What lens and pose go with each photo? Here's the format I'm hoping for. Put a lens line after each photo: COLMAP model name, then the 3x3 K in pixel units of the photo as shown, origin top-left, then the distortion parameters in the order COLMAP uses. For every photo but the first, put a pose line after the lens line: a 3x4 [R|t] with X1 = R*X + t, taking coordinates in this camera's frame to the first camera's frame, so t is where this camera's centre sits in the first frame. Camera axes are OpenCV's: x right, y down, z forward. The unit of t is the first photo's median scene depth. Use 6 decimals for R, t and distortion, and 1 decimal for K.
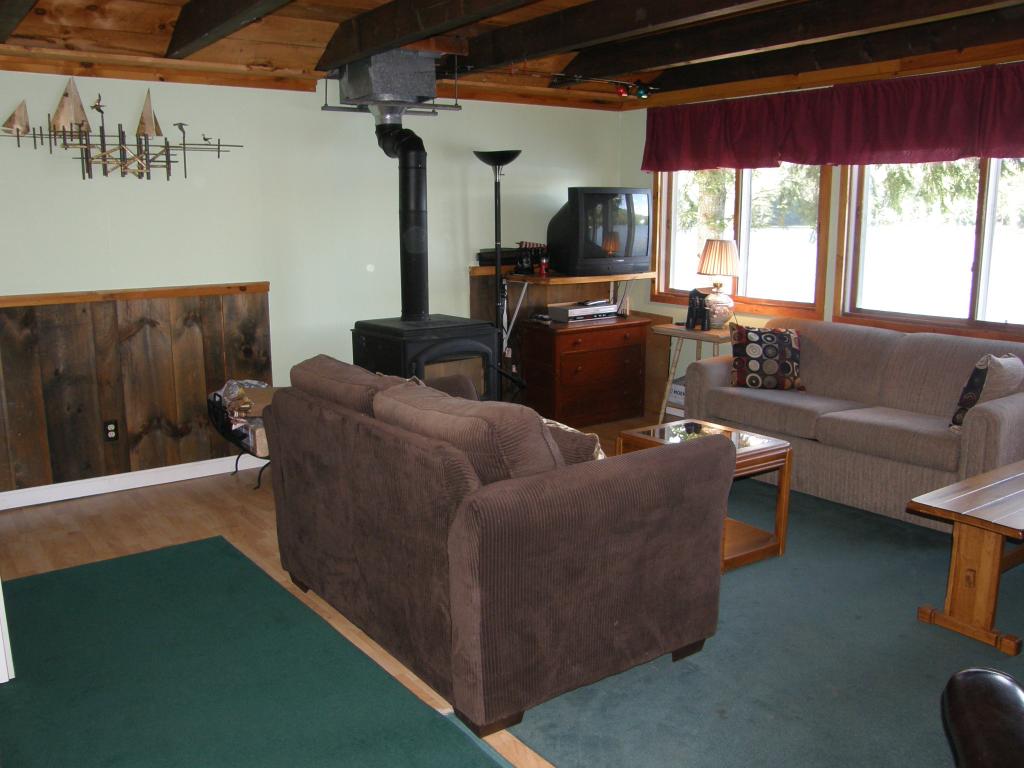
lens RADIAL K [[875.8, 0, 513.0], [0, 875.8, 385.9], [0, 0, 1]] dist [-0.162282, 0.142050]
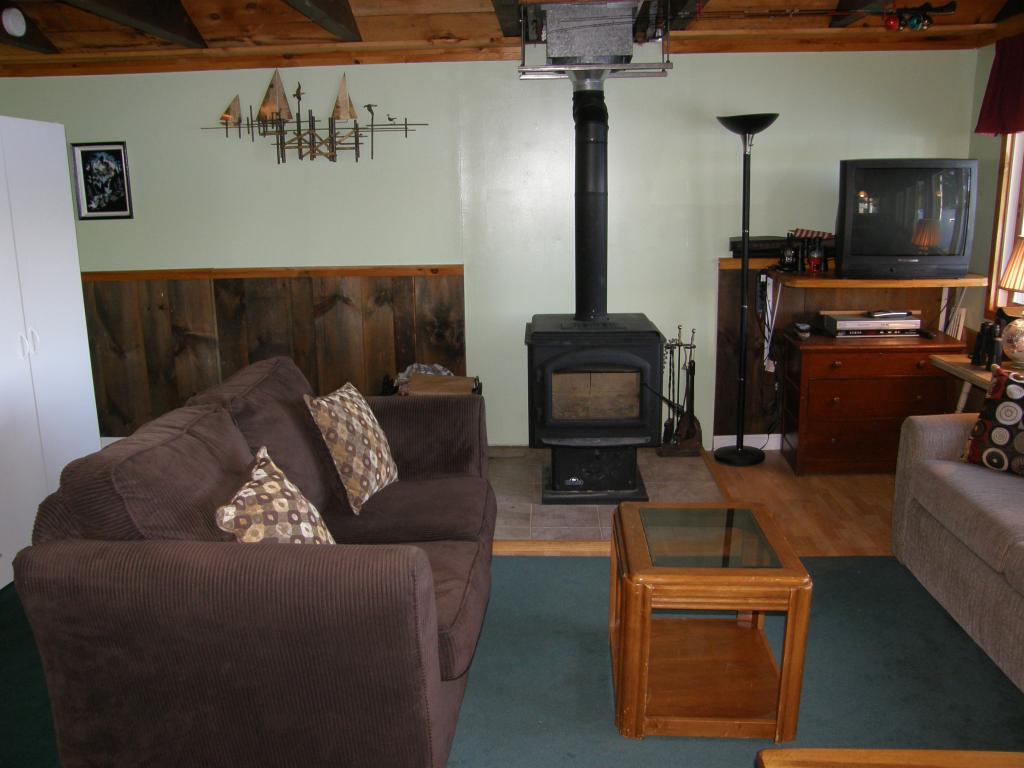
lens RADIAL K [[875.8, 0, 510.0], [0, 875.8, 387.4], [0, 0, 1]] dist [-0.162282, 0.142050]
pose [[0.779913, 0.133761, -0.611428, 0.378215], [-0.107288, 0.991008, 0.079949, -0.071834], [0.616624, 0.003245, 0.787251, 0.282877]]
